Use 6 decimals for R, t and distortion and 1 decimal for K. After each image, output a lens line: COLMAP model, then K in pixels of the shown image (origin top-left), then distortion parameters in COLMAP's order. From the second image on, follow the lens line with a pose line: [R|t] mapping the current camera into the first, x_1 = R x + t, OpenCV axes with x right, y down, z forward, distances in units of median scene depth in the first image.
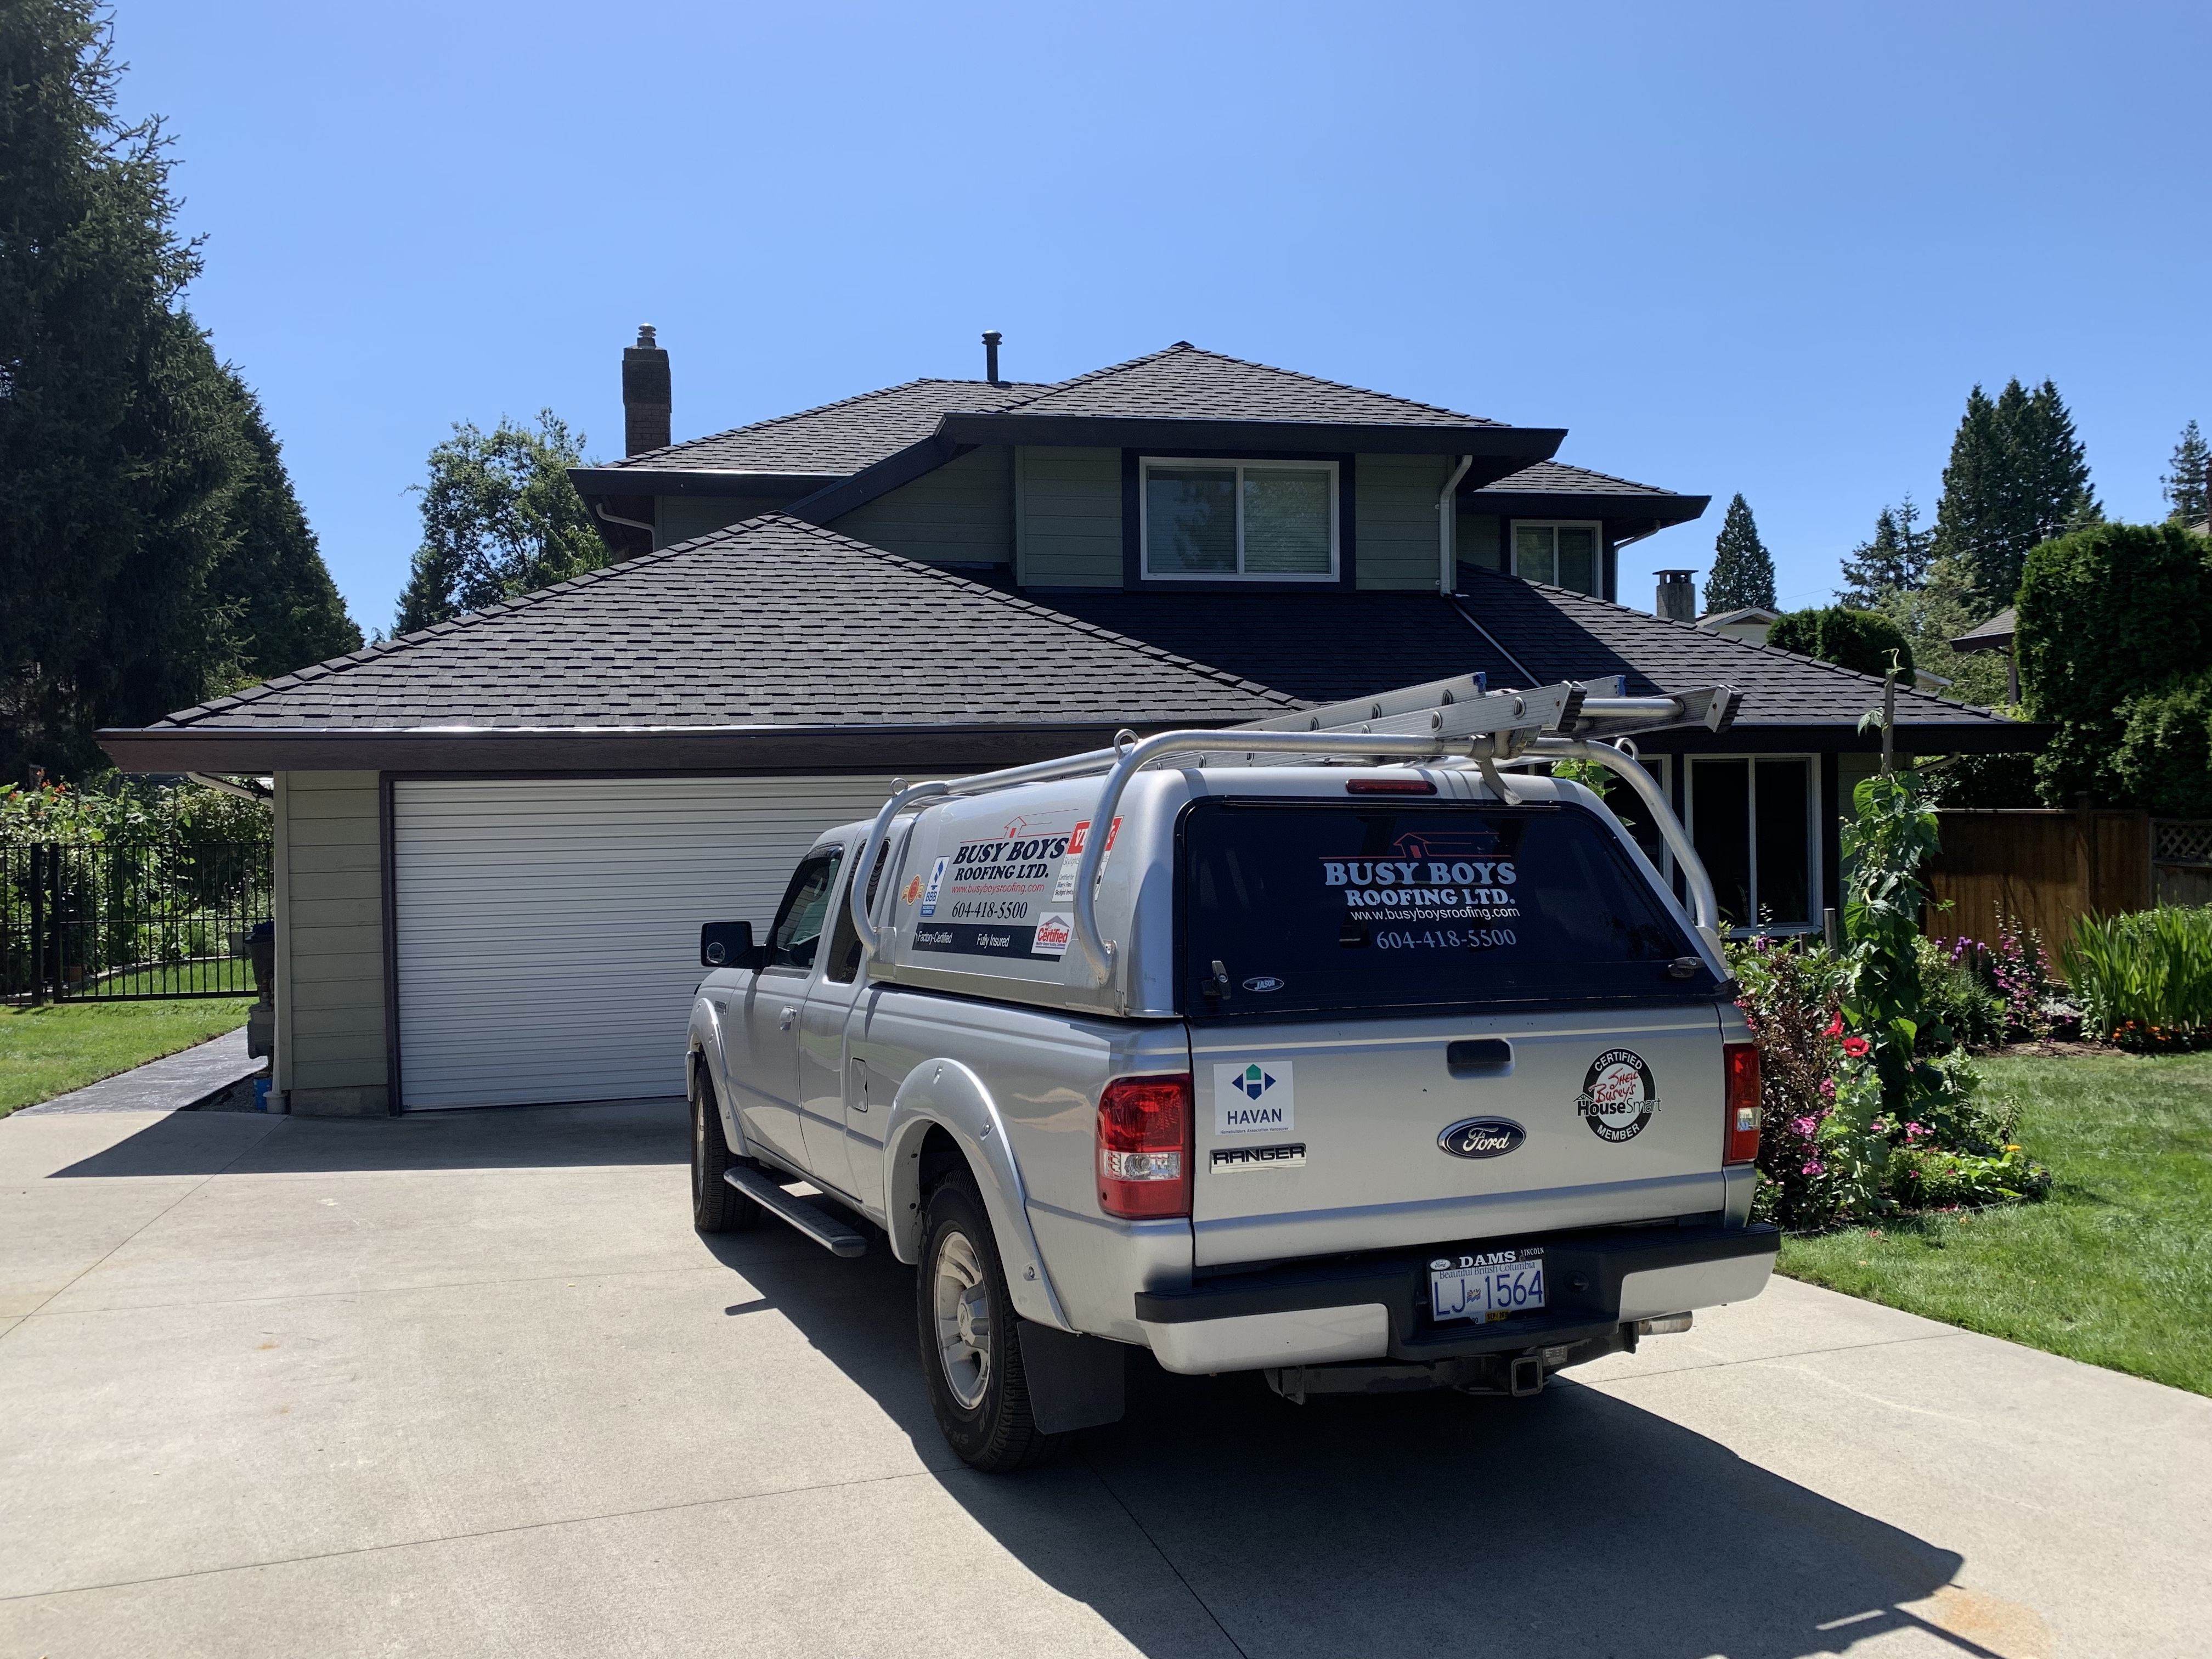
lens RADIAL K [[1639.3, 0, 1106.0], [0, 1639.3, 829.5], [0, 0, 1]] dist [0.005374, -0.005738]
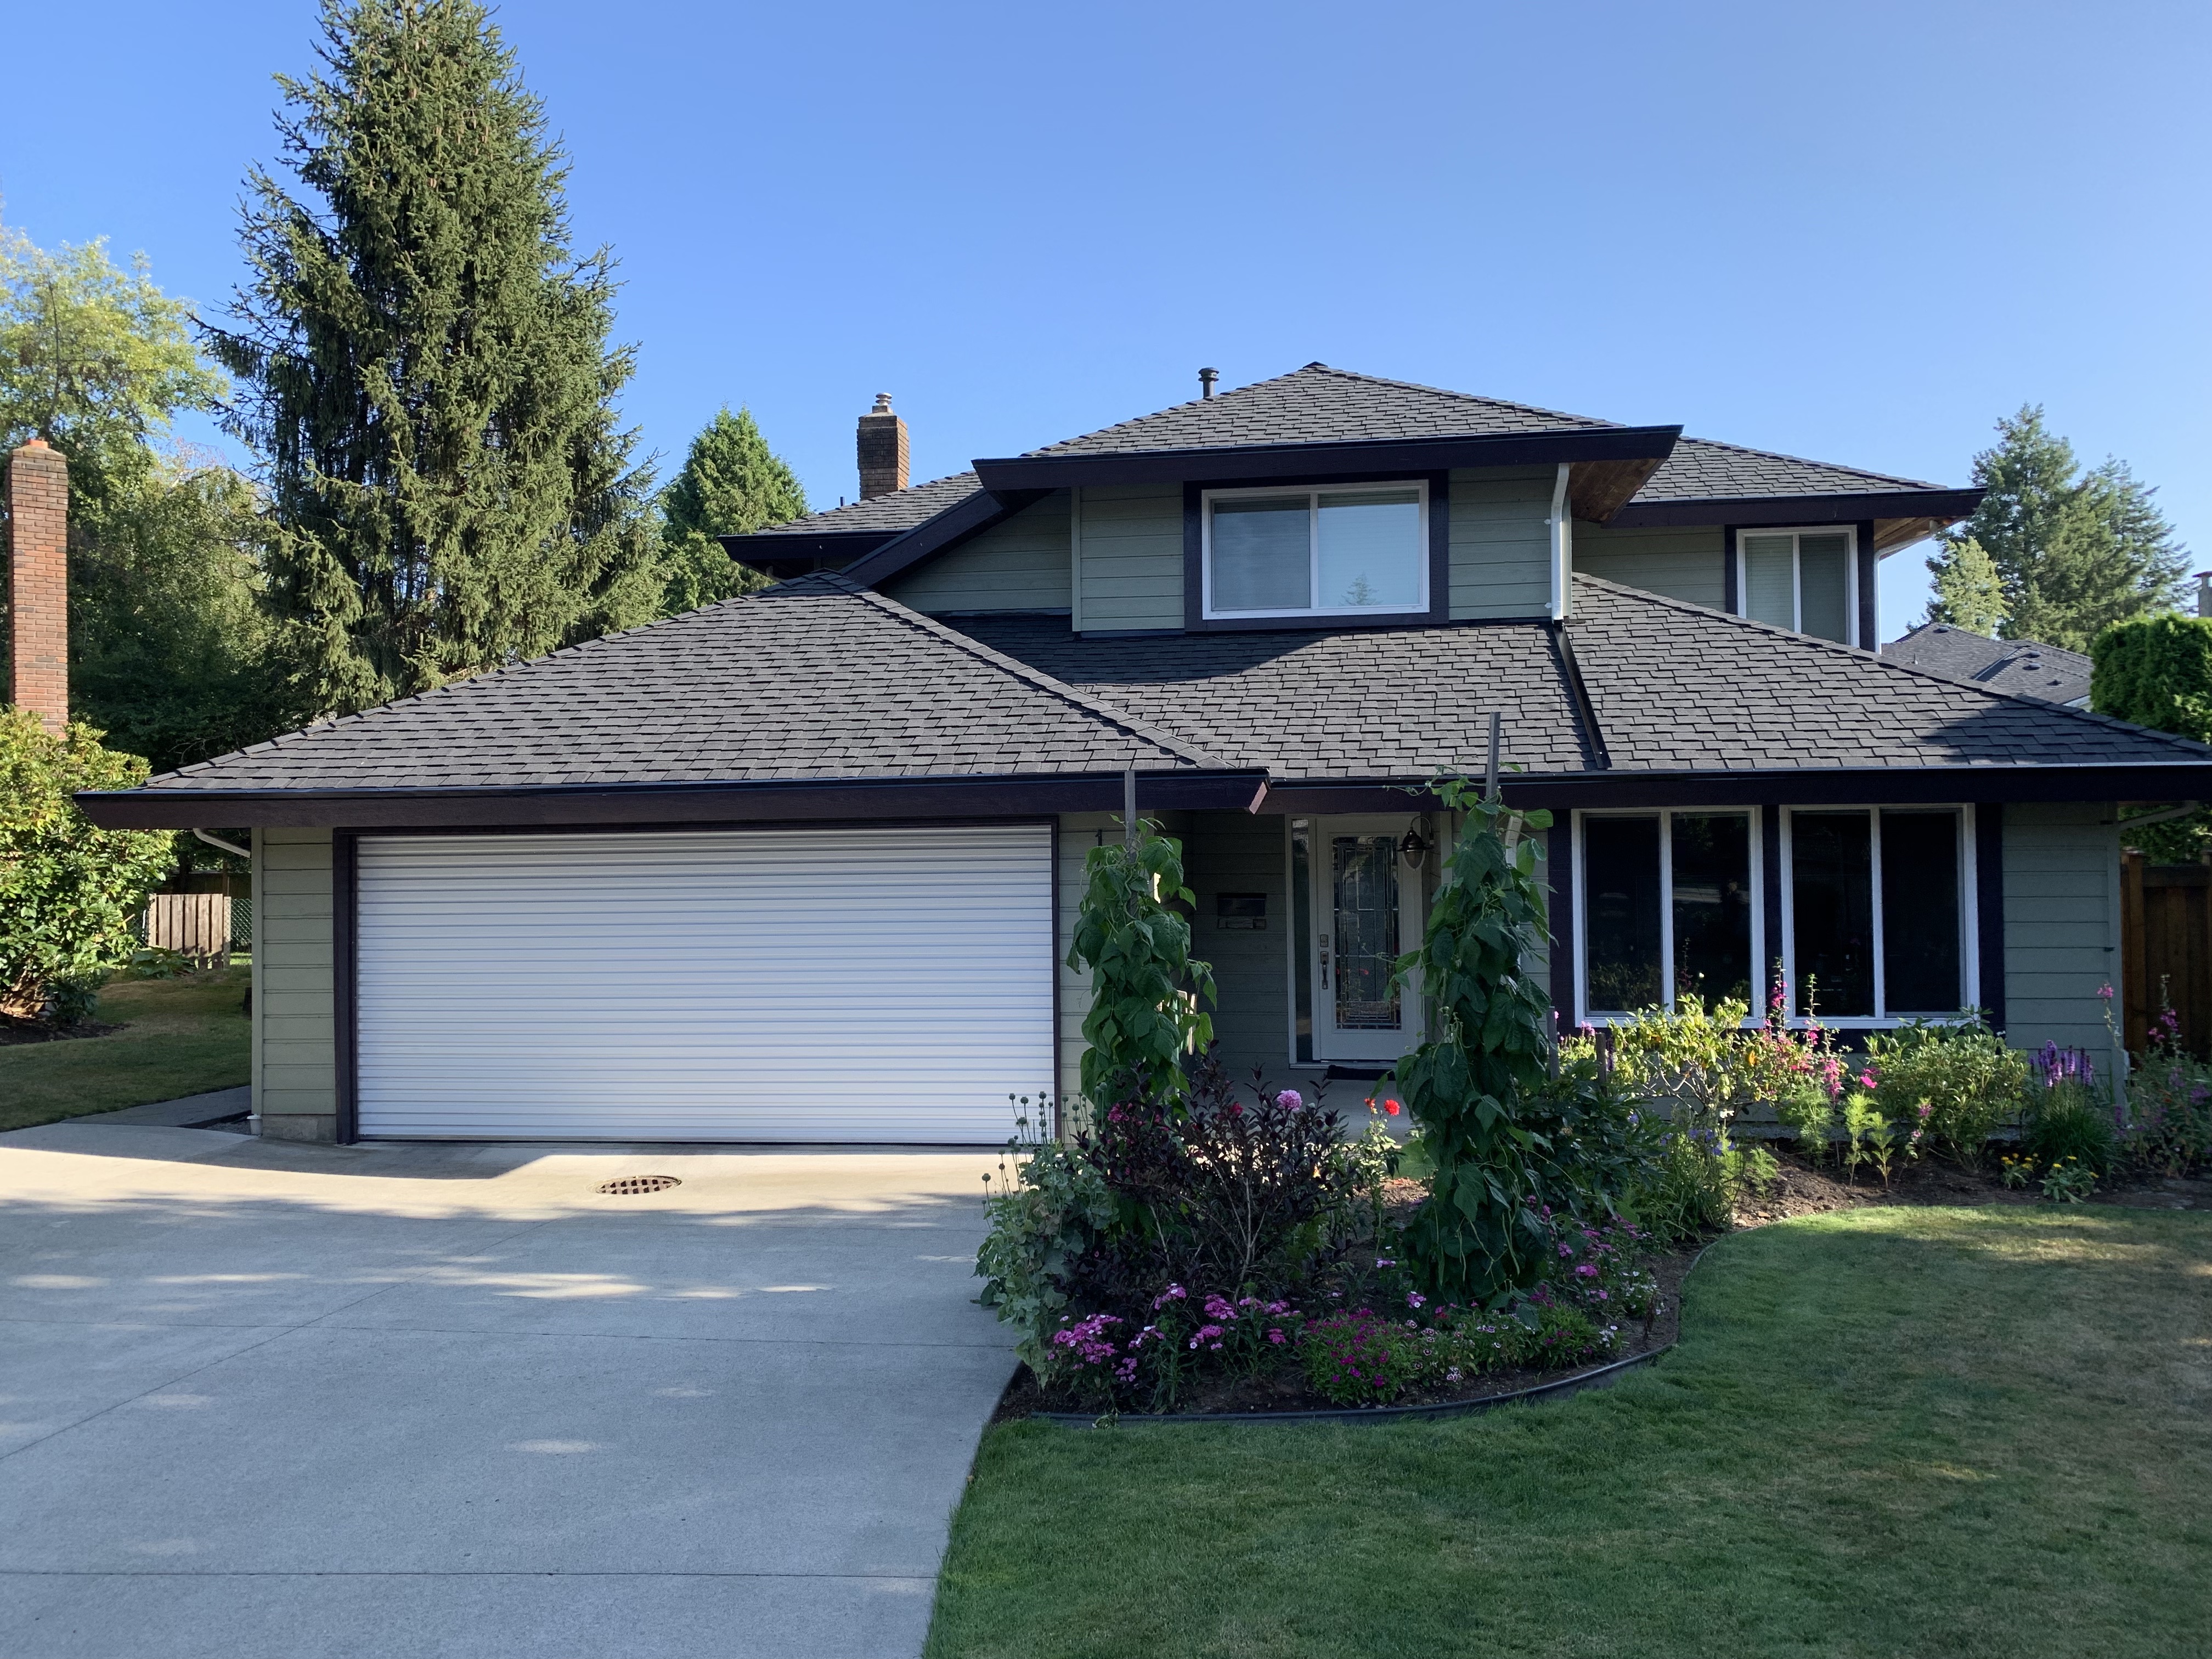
lens RADIAL K [[1639.3, 0, 1106.0], [0, 1639.3, 829.5], [0, 0, 1]] dist [0.005374, -0.005738]
pose [[0.944087, 0.001134, -0.329694, 0.280936], [-0.009265, 0.999690, -0.023093, -0.009238], [0.329566, 0.024856, 0.943805, 0.095065]]
